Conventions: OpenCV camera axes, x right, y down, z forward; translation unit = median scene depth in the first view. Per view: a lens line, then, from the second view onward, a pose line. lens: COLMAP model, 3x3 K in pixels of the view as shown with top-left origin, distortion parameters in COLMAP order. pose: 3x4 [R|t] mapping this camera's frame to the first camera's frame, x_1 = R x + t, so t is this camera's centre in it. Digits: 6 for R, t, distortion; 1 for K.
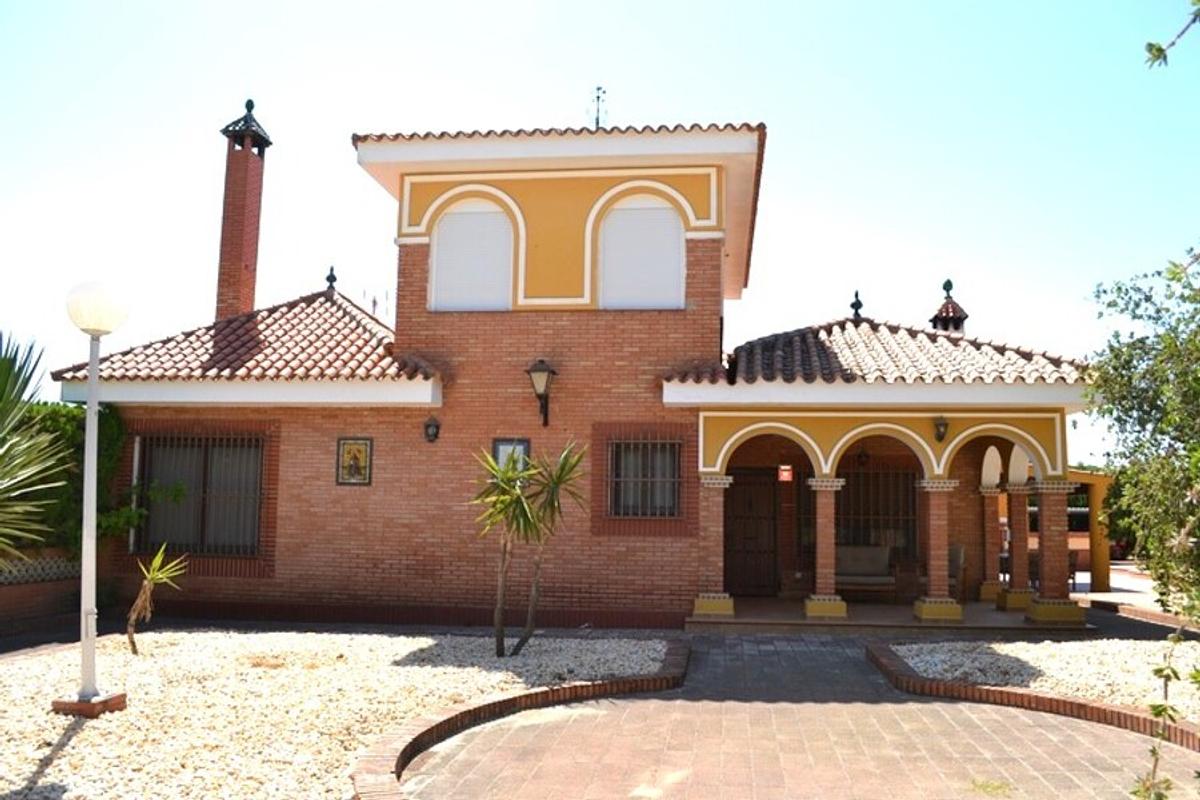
lens RADIAL K [[966.5, 0, 604.3], [0, 966.5, 405.6], [0, 0, 1]] dist [-0.077113, 0.004654]
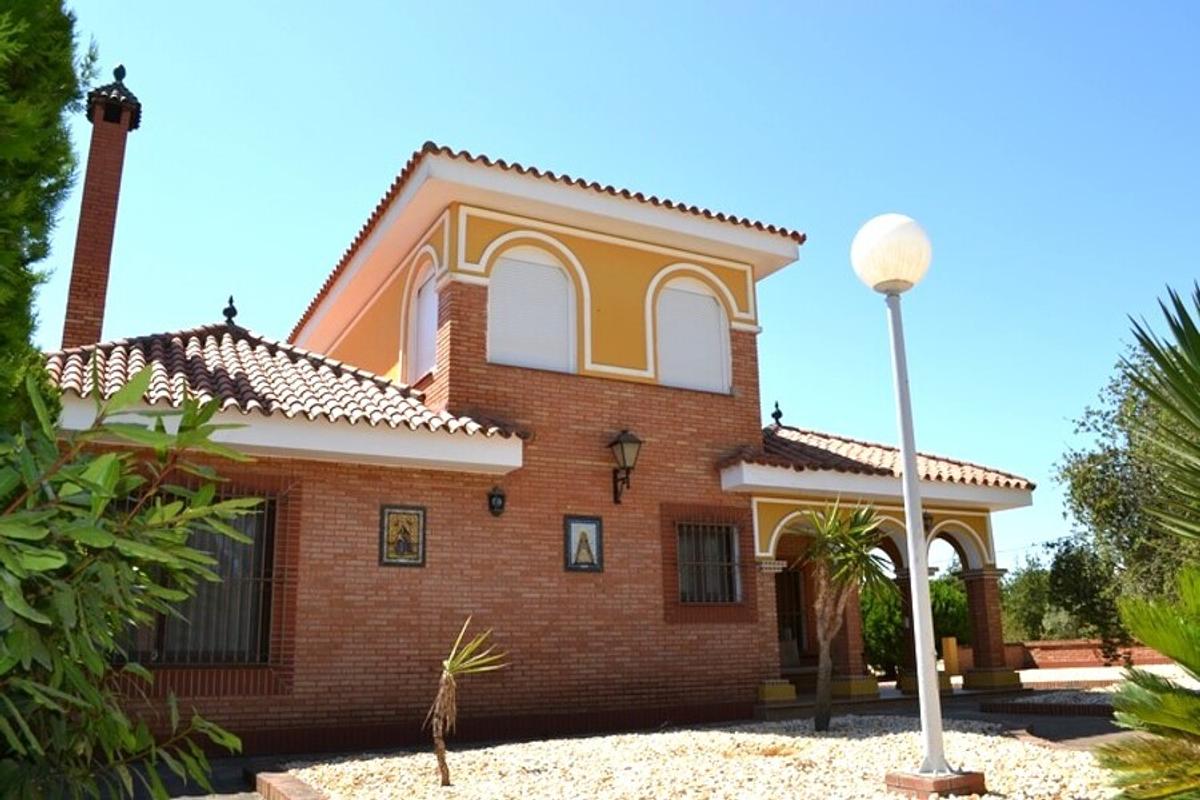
lens RADIAL K [[966.5, 0, 604.3], [0, 966.5, 405.6], [0, 0, 1]] dist [-0.077113, 0.004654]
pose [[0.813634, 0.114648, 0.569962, -0.592752], [-0.026119, 0.986582, -0.161166, 0.076139], [-0.580791, 0.116244, 0.805710, 0.259468]]
